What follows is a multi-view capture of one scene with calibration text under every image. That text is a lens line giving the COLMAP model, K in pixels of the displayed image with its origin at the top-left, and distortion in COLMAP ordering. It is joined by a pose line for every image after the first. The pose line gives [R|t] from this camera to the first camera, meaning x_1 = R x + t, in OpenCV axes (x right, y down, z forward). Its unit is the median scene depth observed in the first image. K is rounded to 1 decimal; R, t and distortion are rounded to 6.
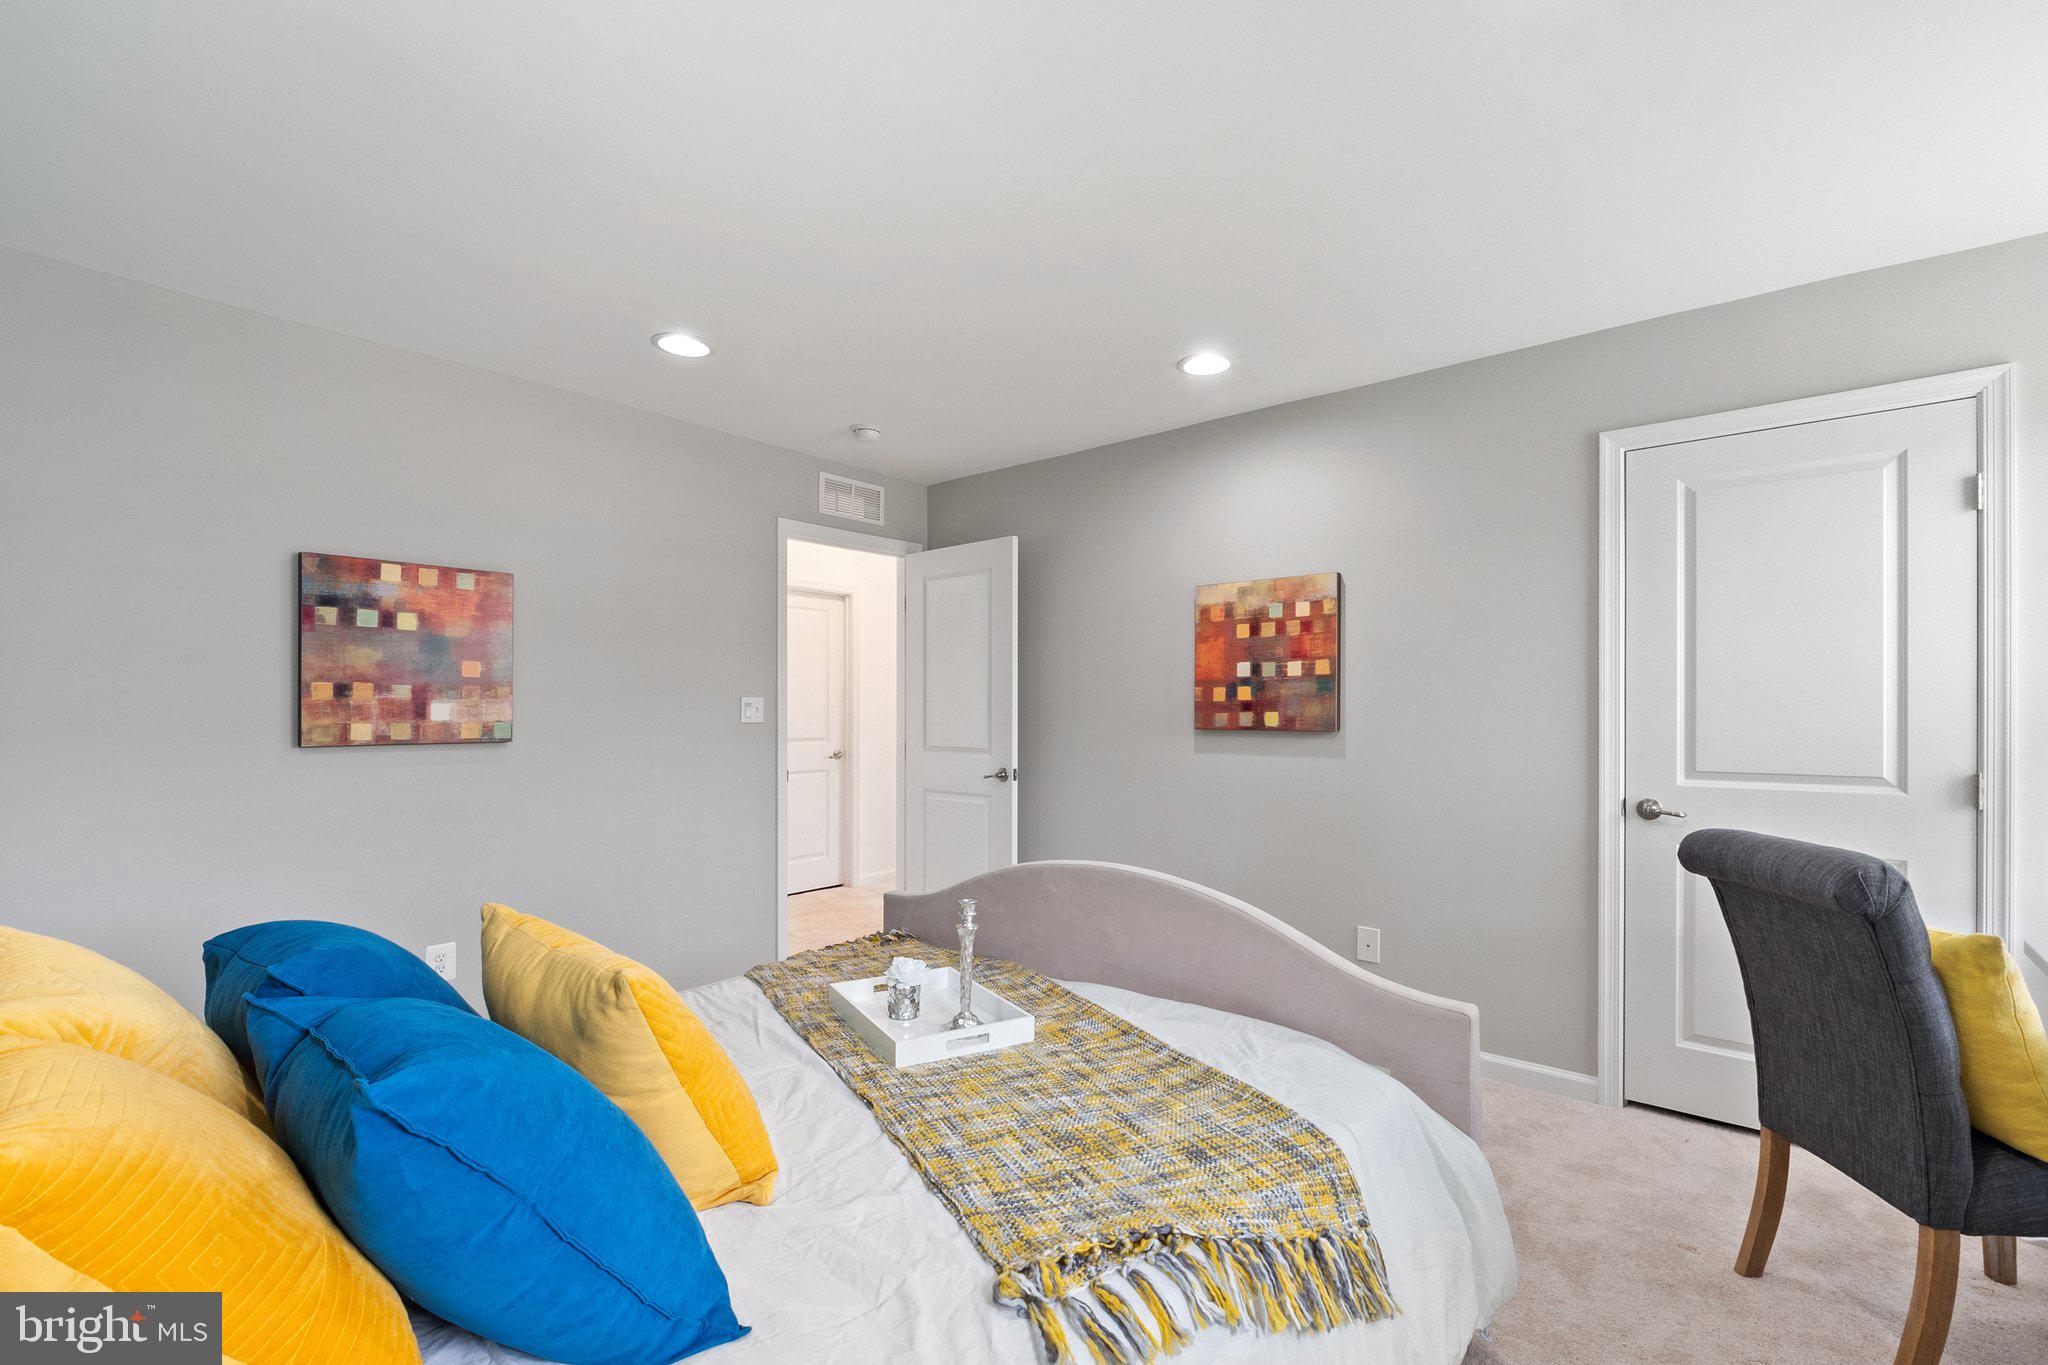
lens RADIAL K [[879.1, 0, 1032.5], [0, 879.1, 685.0], [0, 0, 1]] dist [-0.001306, -0.000714]
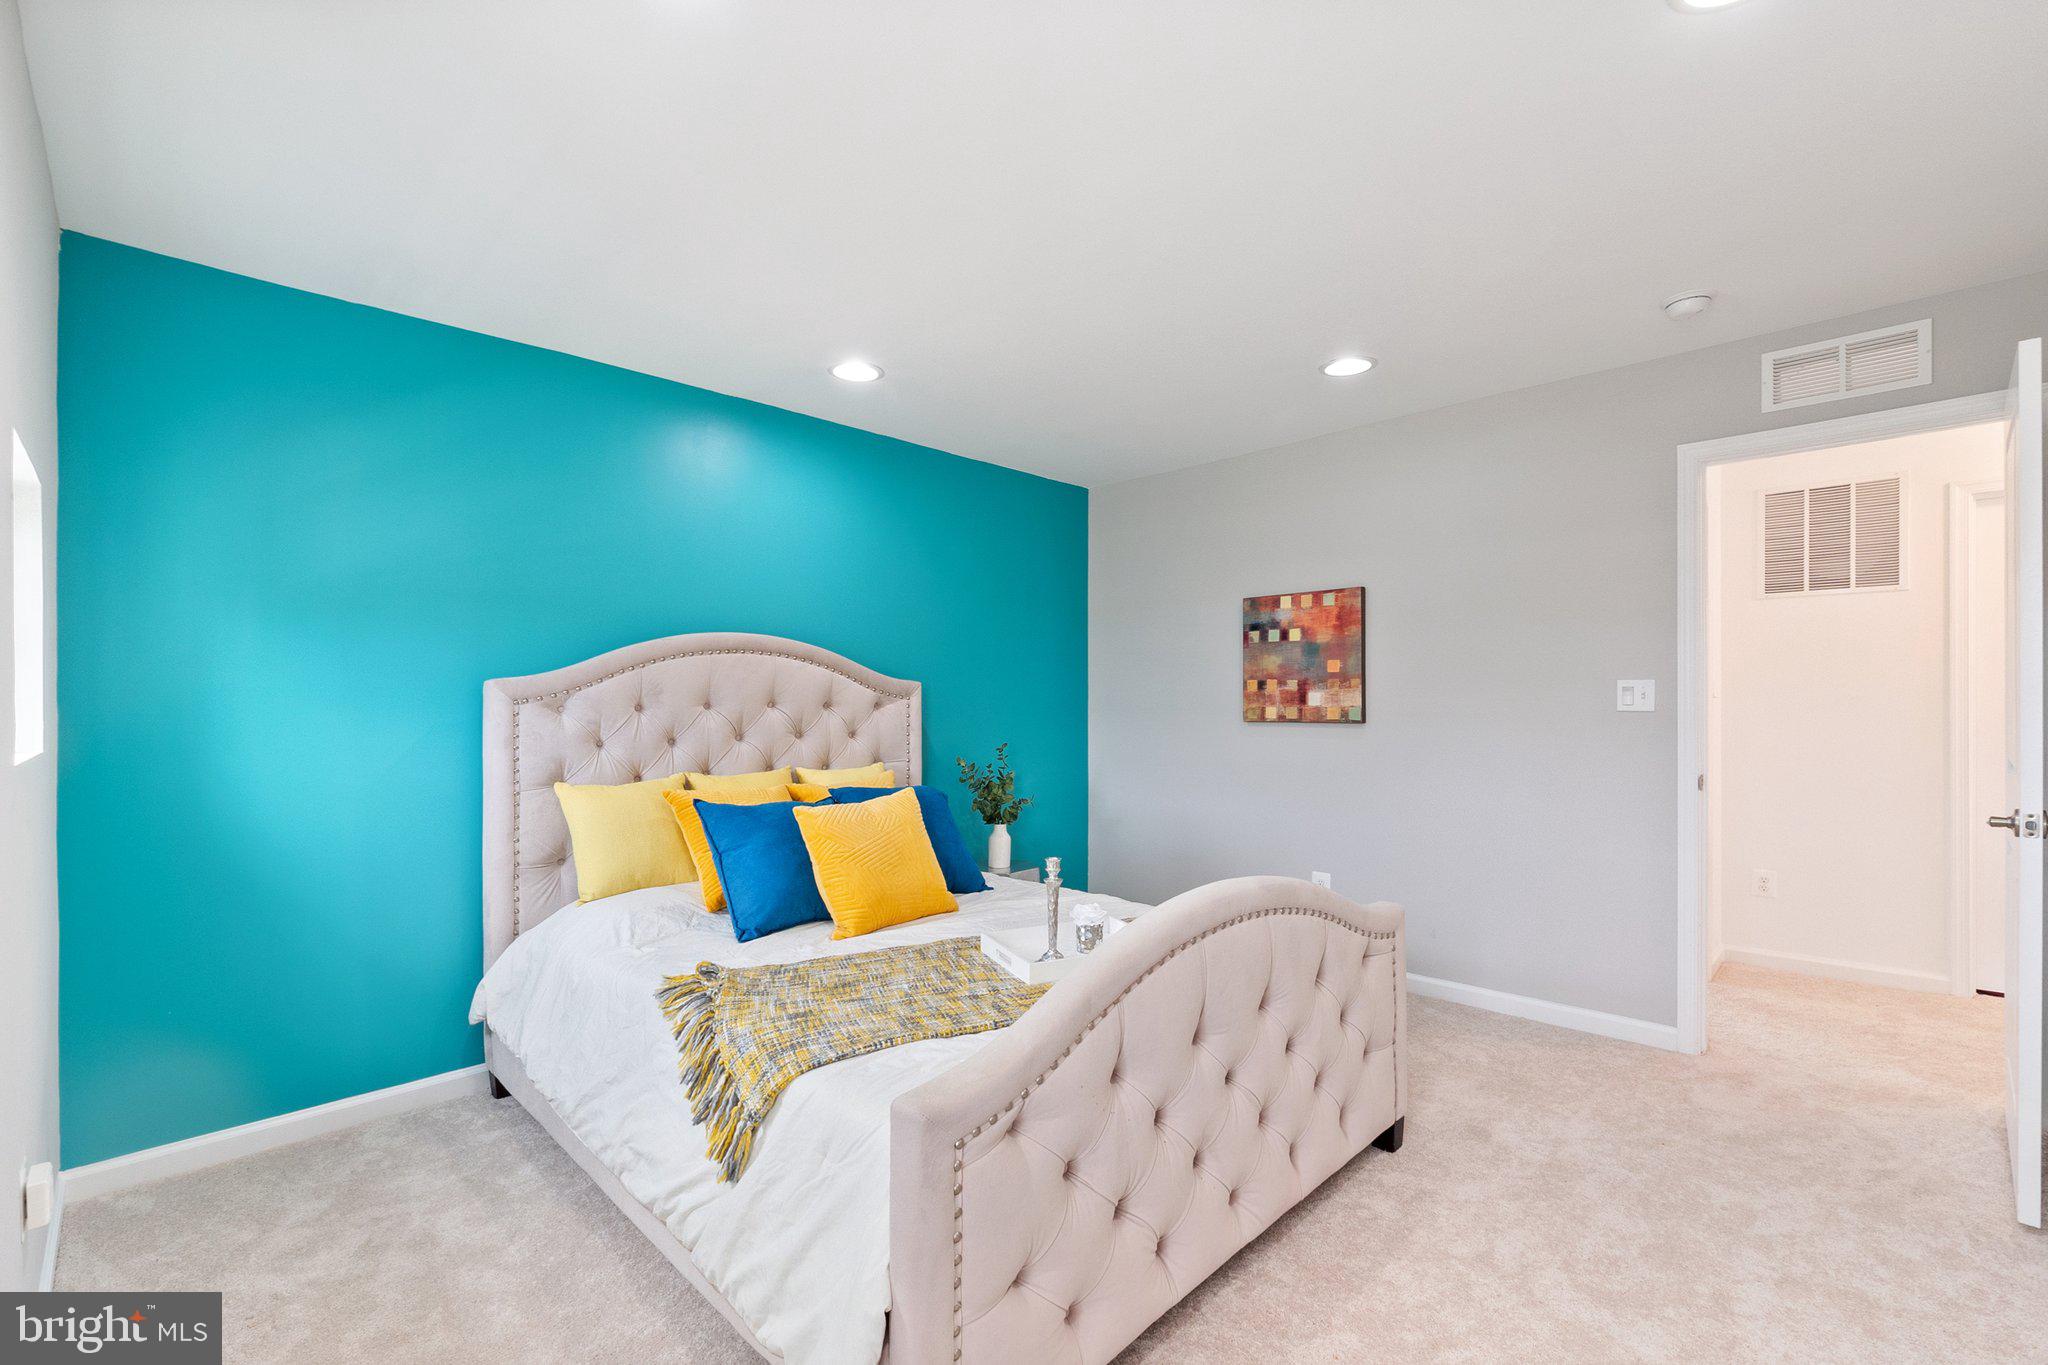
lens RADIAL K [[879.1, 0, 1032.5], [0, 879.1, 685.0], [0, 0, 1]] dist [-0.001306, -0.000714]
pose [[-0.080873, -0.014528, -0.996619, 0.740934], [0.034972, 0.999237, -0.017404, 0.018223], [0.996111, -0.036261, -0.080303, 0.706163]]
